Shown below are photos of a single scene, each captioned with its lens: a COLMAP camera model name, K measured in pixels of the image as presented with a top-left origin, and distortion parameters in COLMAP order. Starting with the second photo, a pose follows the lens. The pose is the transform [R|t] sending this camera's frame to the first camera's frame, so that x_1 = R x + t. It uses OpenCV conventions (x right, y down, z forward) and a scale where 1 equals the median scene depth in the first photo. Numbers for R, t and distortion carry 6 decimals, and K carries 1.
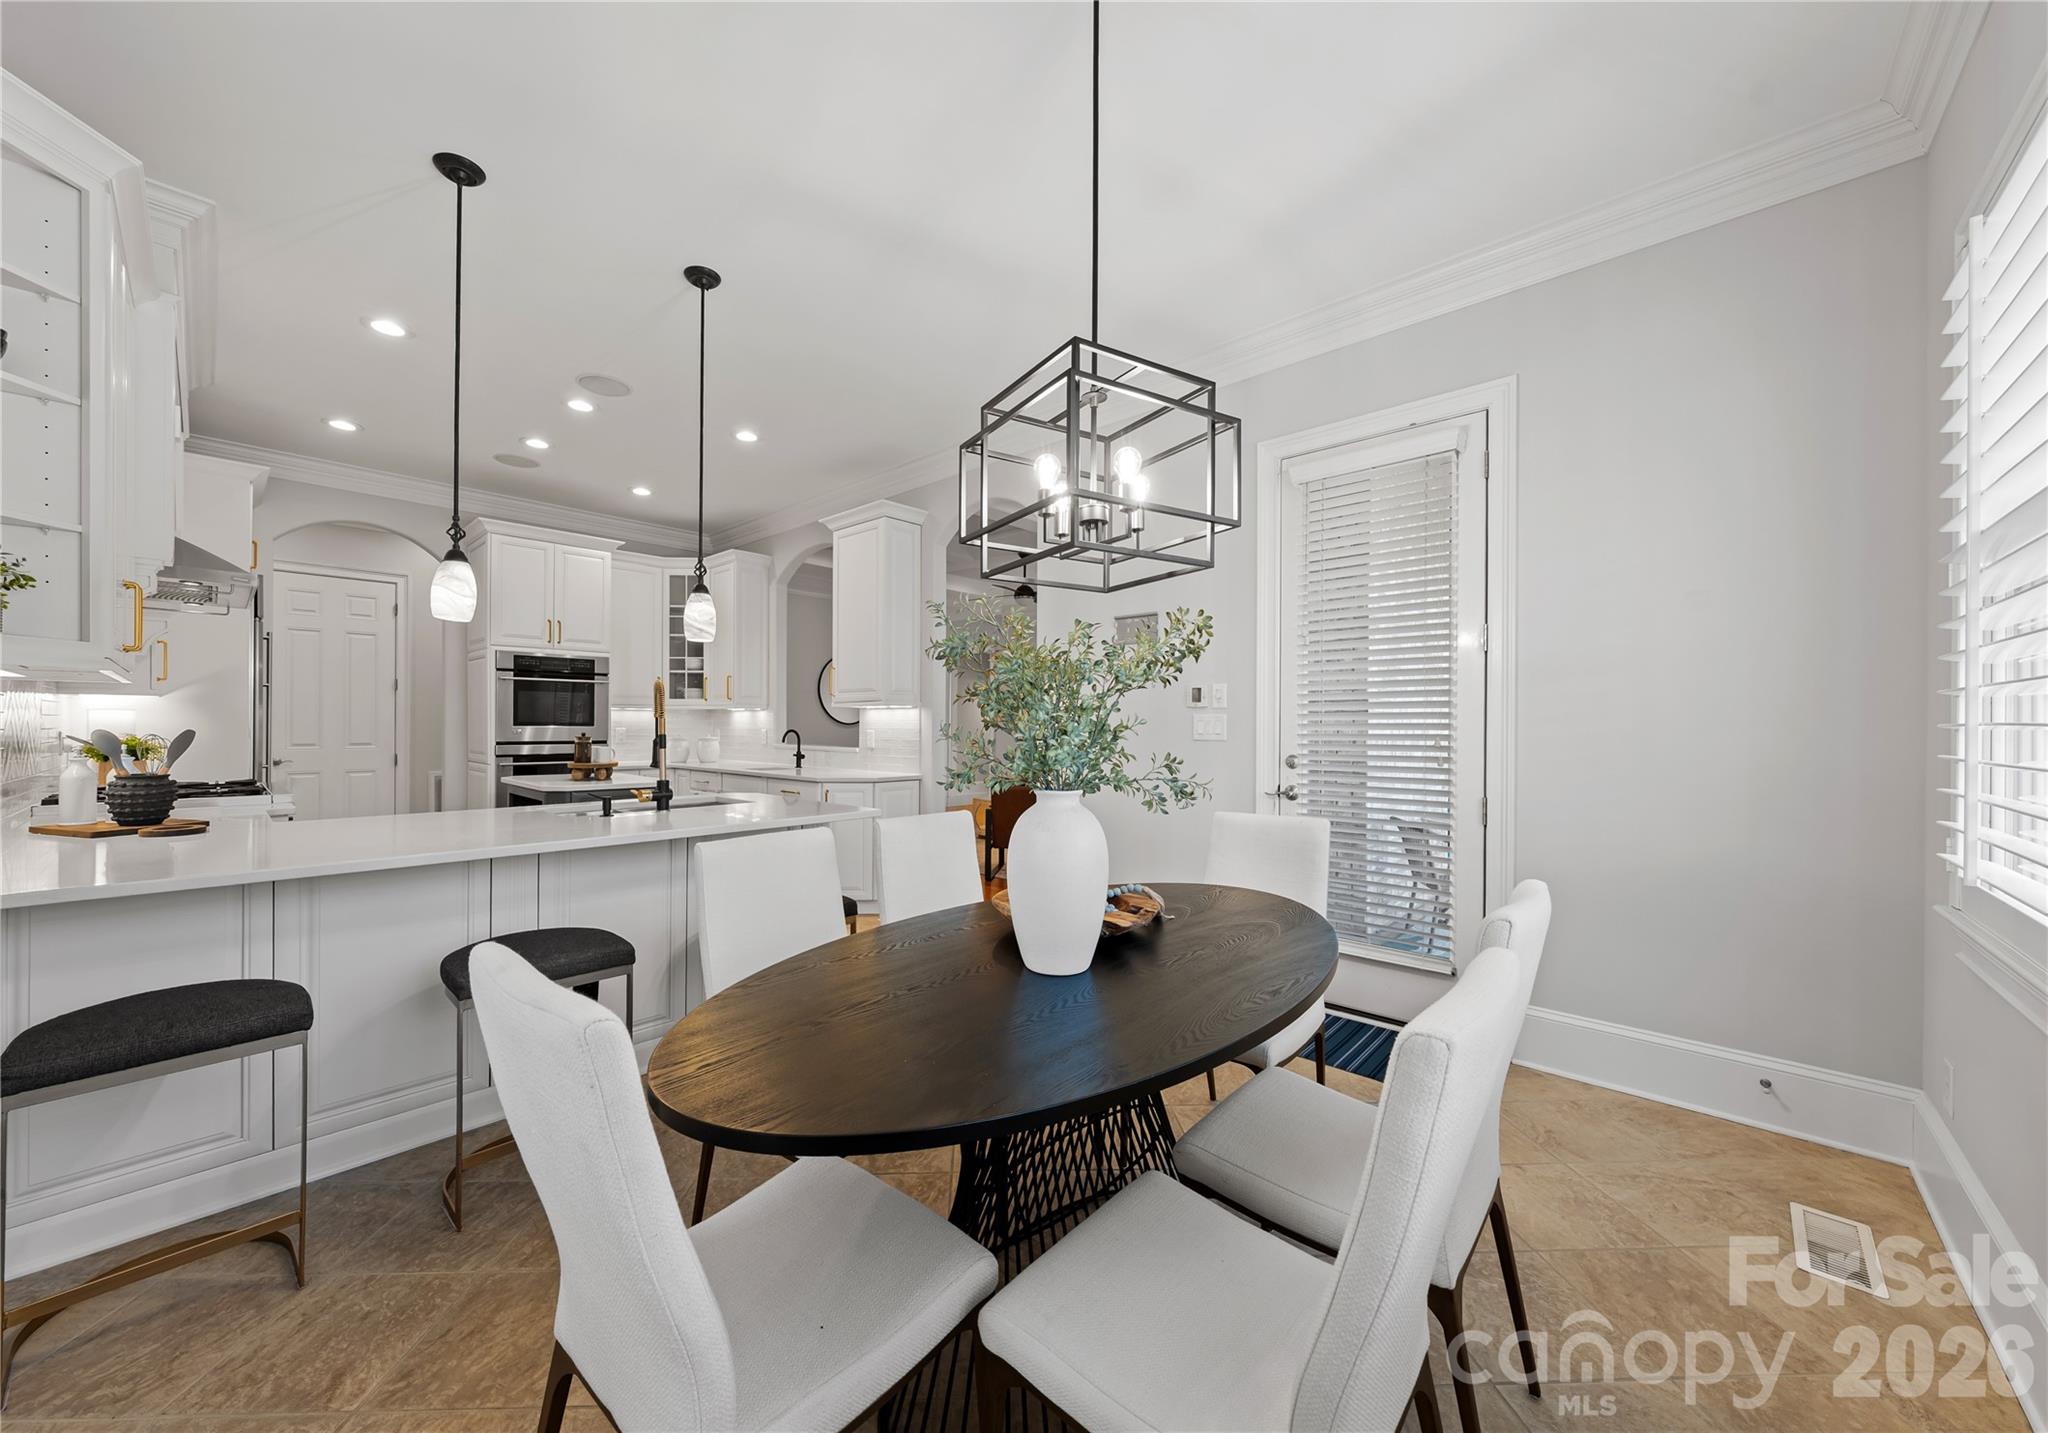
lens RADIAL K [[745.3, 0, 1020.2], [0, 745.3, 719.0], [0, 0, 1]] dist [-0.000112, 0.000001]
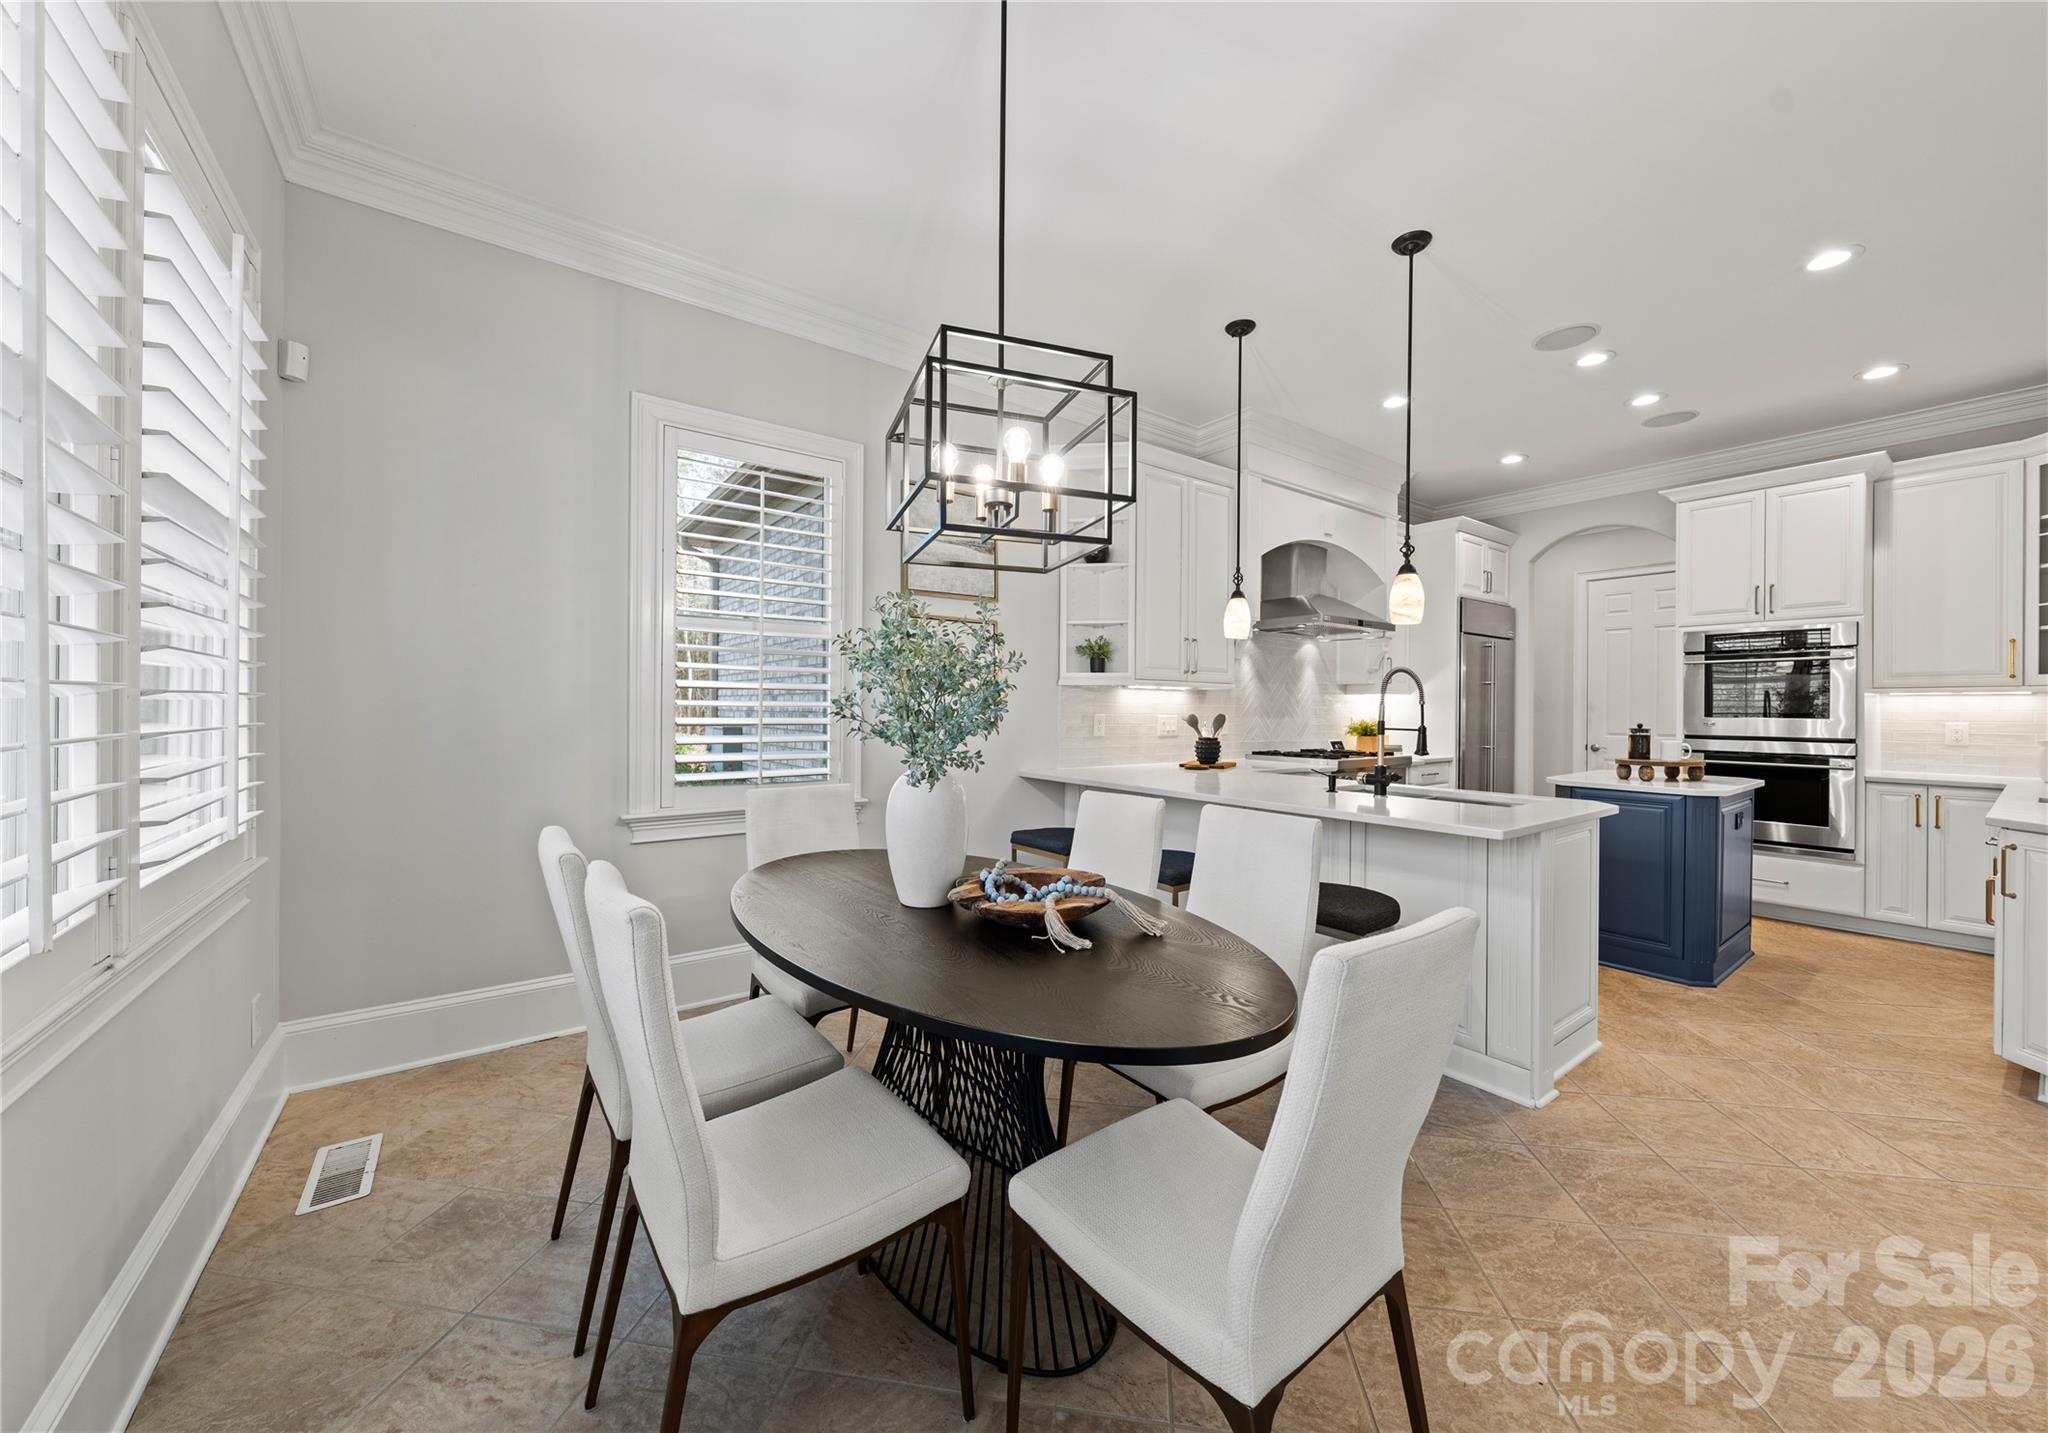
lens RADIAL K [[745.3, 0, 1019.9], [0, 745.3, 715.1], [0, 0, 1]] dist [-0.000112, 0.000001]
pose [[-0.203510, -0.000870, -0.979072, 0.337170], [-0.001660, 0.999998, -0.000544, 0.008795], [0.979071, 0.001515, -0.203512, 0.407901]]
